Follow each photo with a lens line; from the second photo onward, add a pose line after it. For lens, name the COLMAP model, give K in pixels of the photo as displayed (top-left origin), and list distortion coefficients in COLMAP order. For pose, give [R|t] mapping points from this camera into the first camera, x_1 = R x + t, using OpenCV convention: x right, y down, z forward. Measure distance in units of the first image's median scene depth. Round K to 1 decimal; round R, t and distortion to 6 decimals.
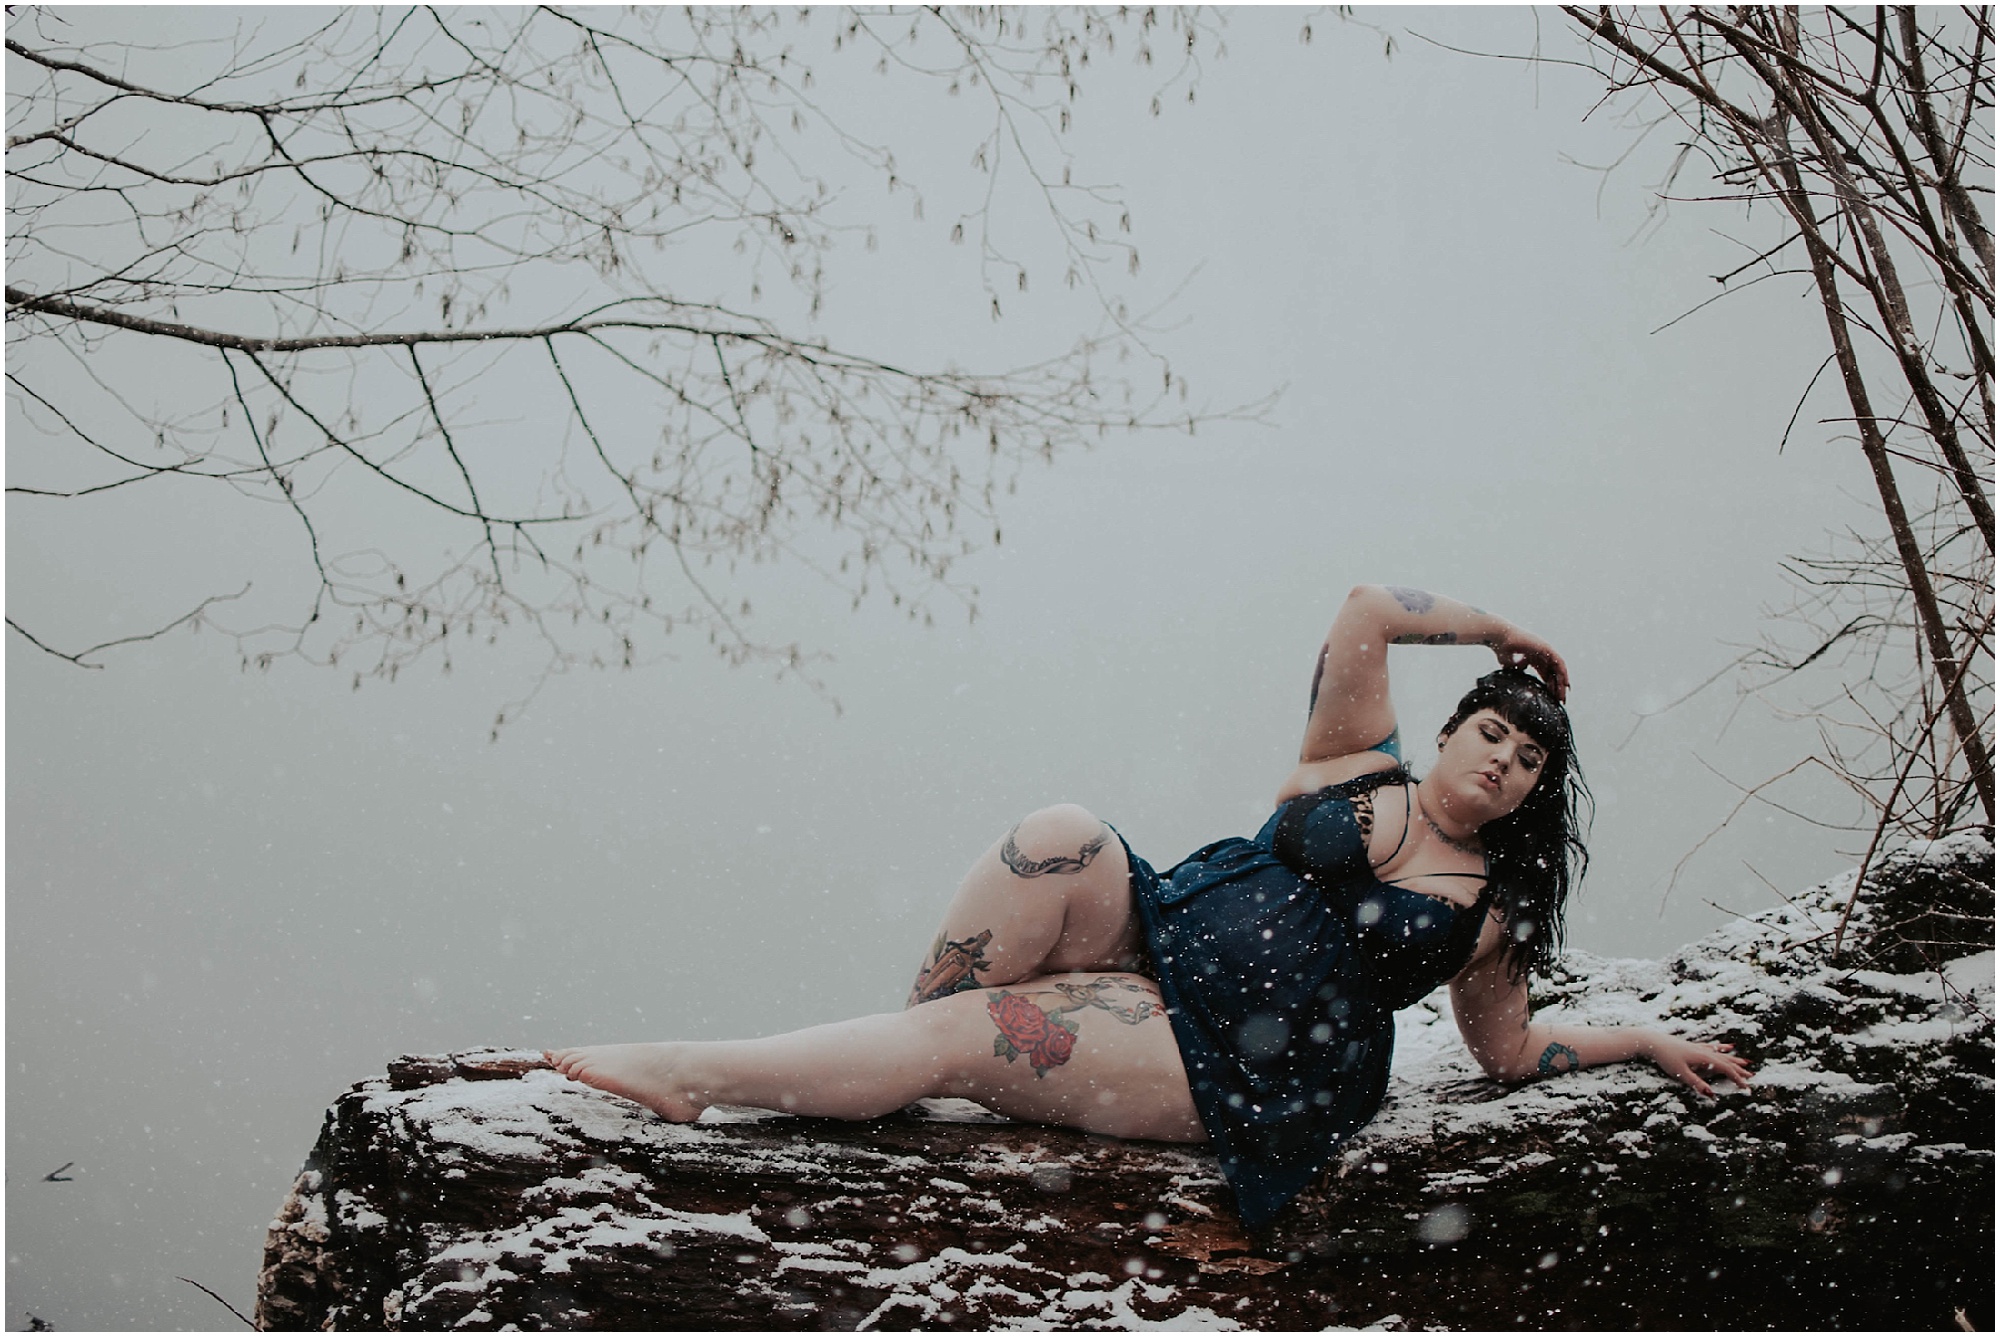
lens RADIAL K [[3038.4, 0, 1000.0], [0, 3038.4, 668.5], [0, 0, 1]] dist [-0.171627, 0.049308]
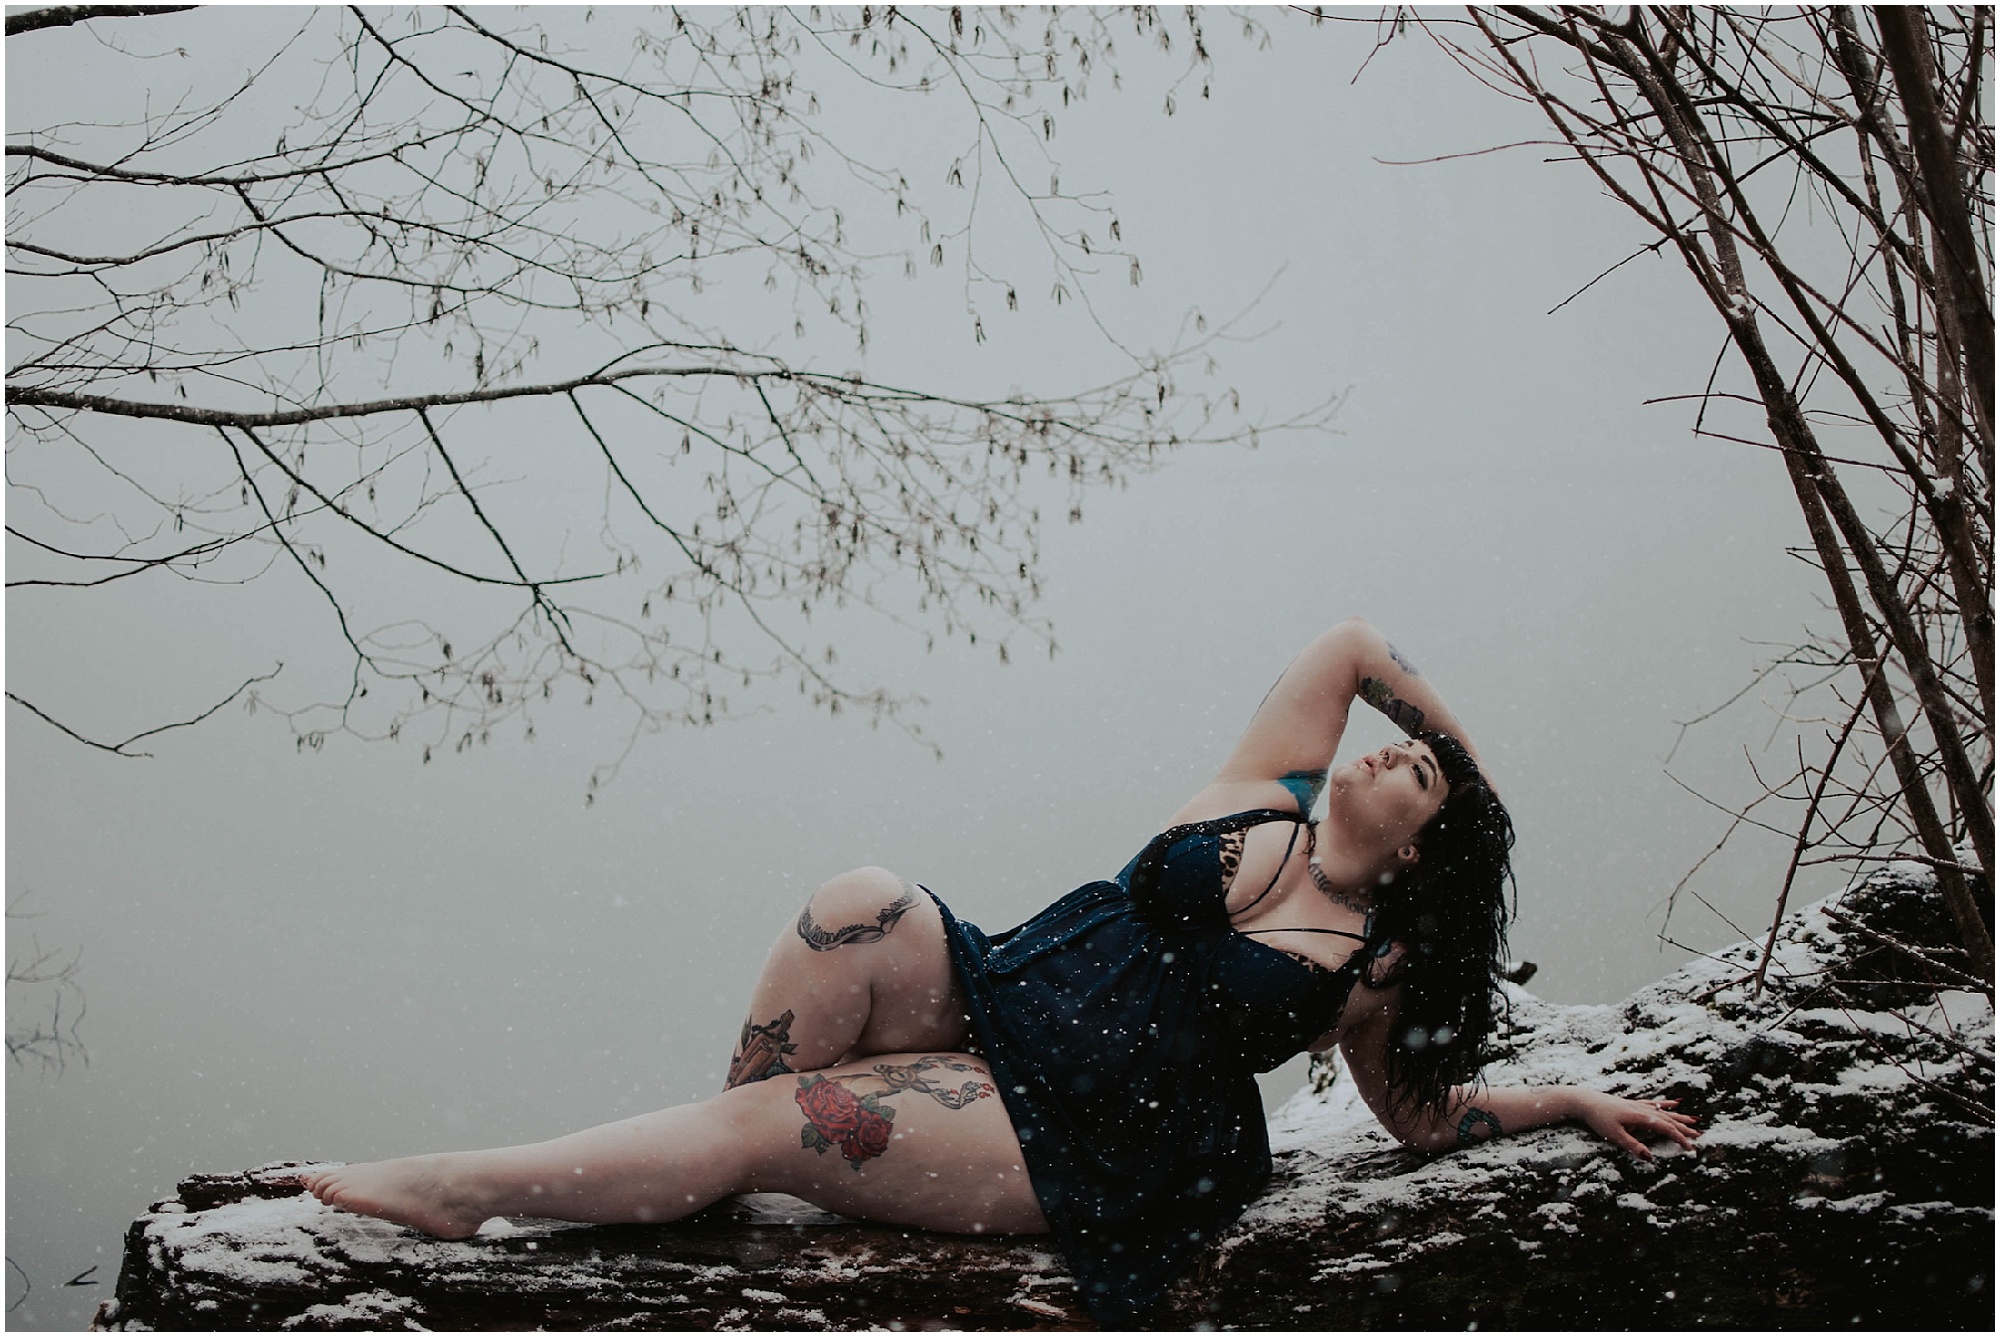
lens RADIAL K [[3030.2, 0, 997.4], [0, 3030.2, 692.5], [0, 0, 1]] dist [-0.176241, 0.081745]
pose [[0.992029, -0.056463, -0.112653, 0.148618], [0.056561, 0.998396, -0.002331, -0.005197], [0.112604, -0.004060, 0.993632, 0.090216]]
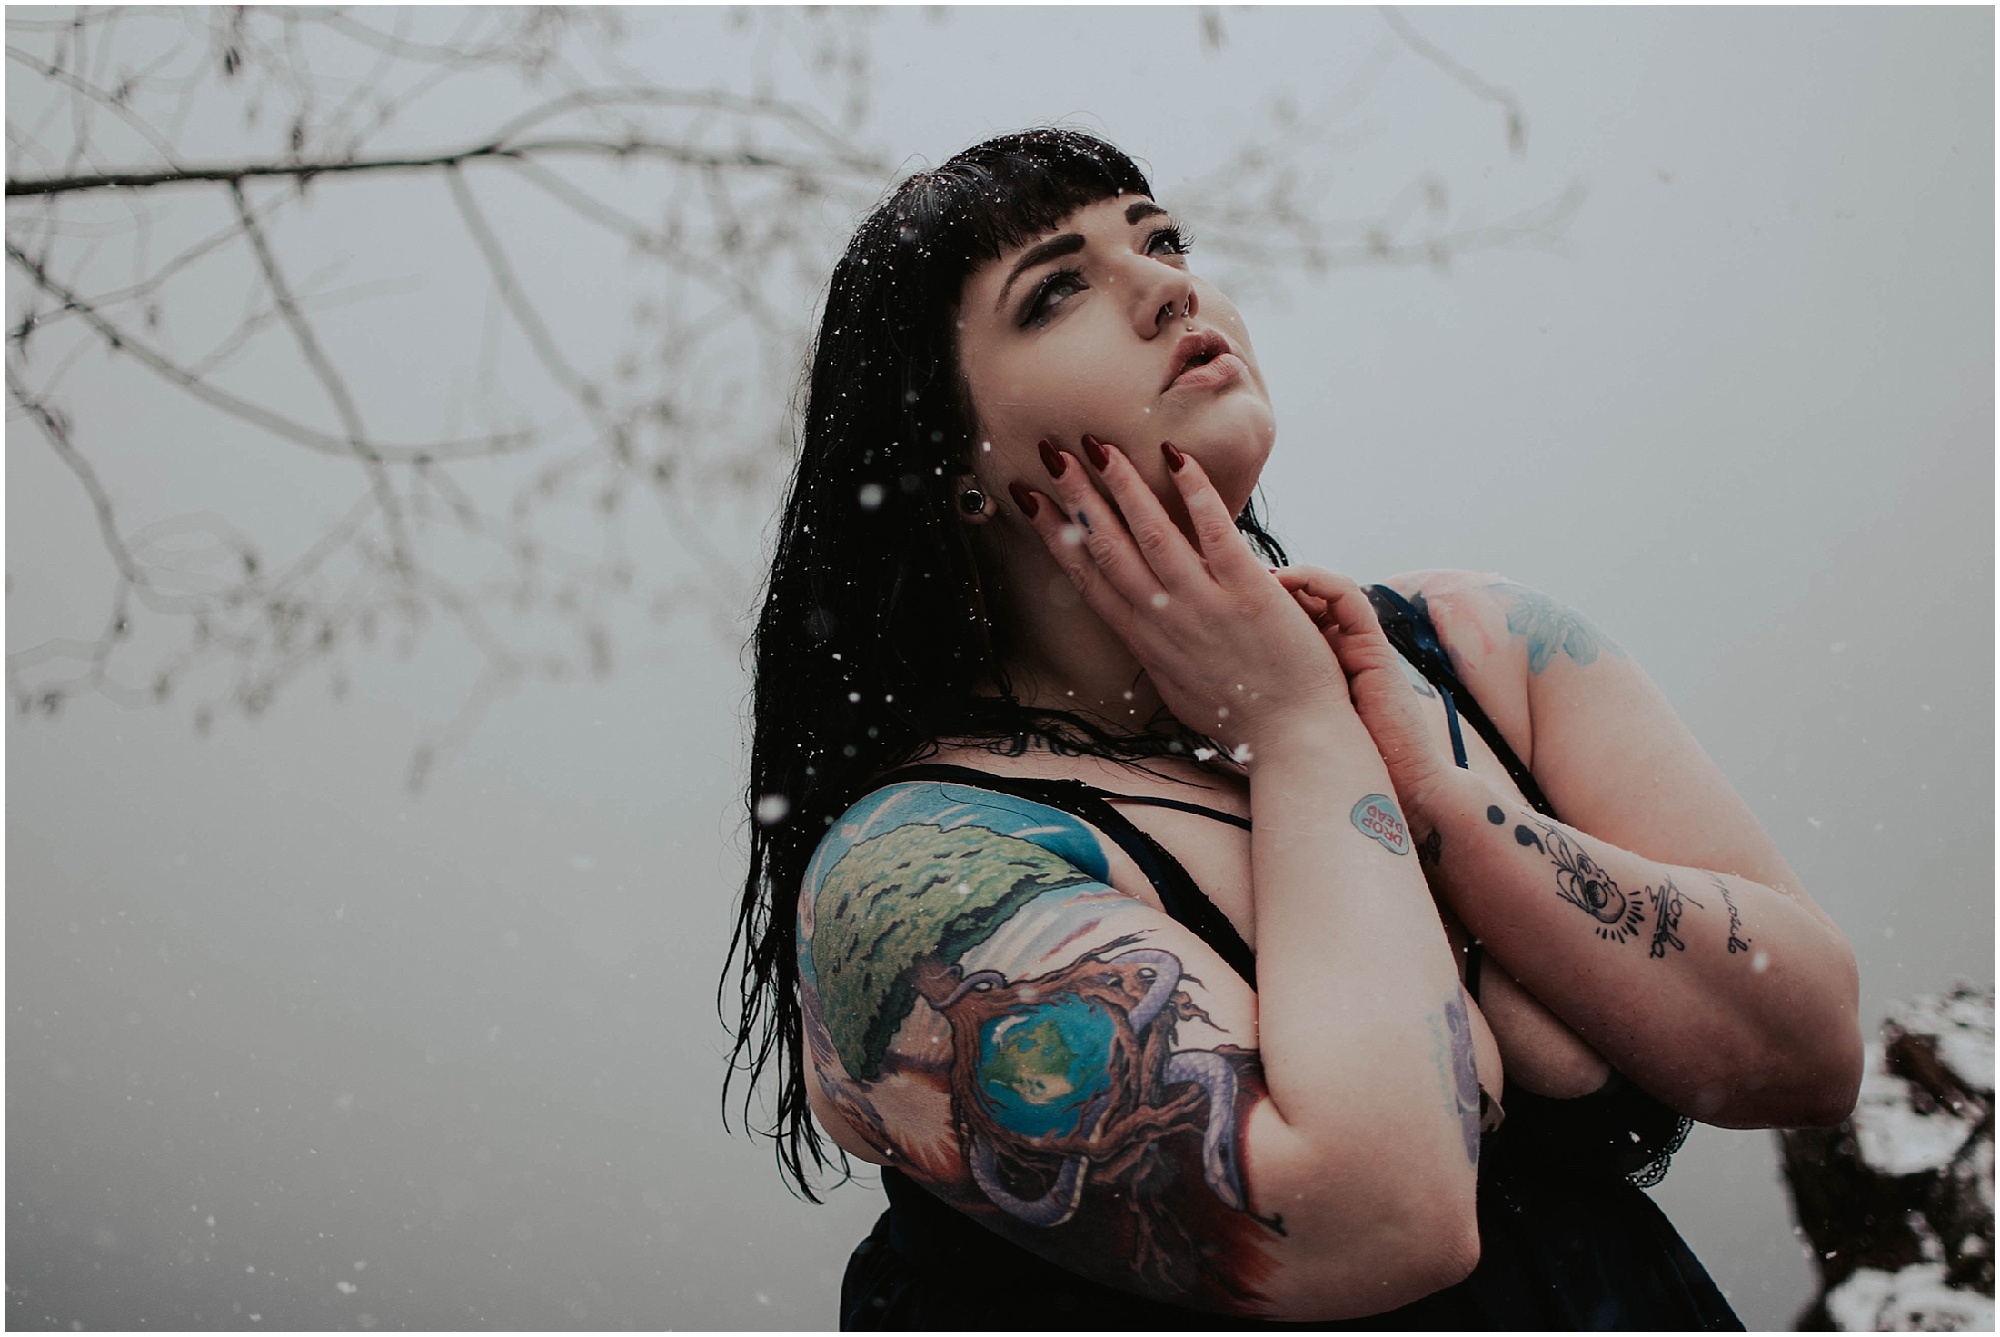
lens RADIAL K [[3038.4, 0, 1000.0], [0, 3038.4, 668.5], [0, 0, 1]] dist [-0.171627, 0.049308]
pose [[0.997844, -0.062300, 0.020632, -0.089962], [0.062075, 0.998007, 0.011387, -0.006932], [-0.021300, -0.010082, 0.999722, 0.599460]]
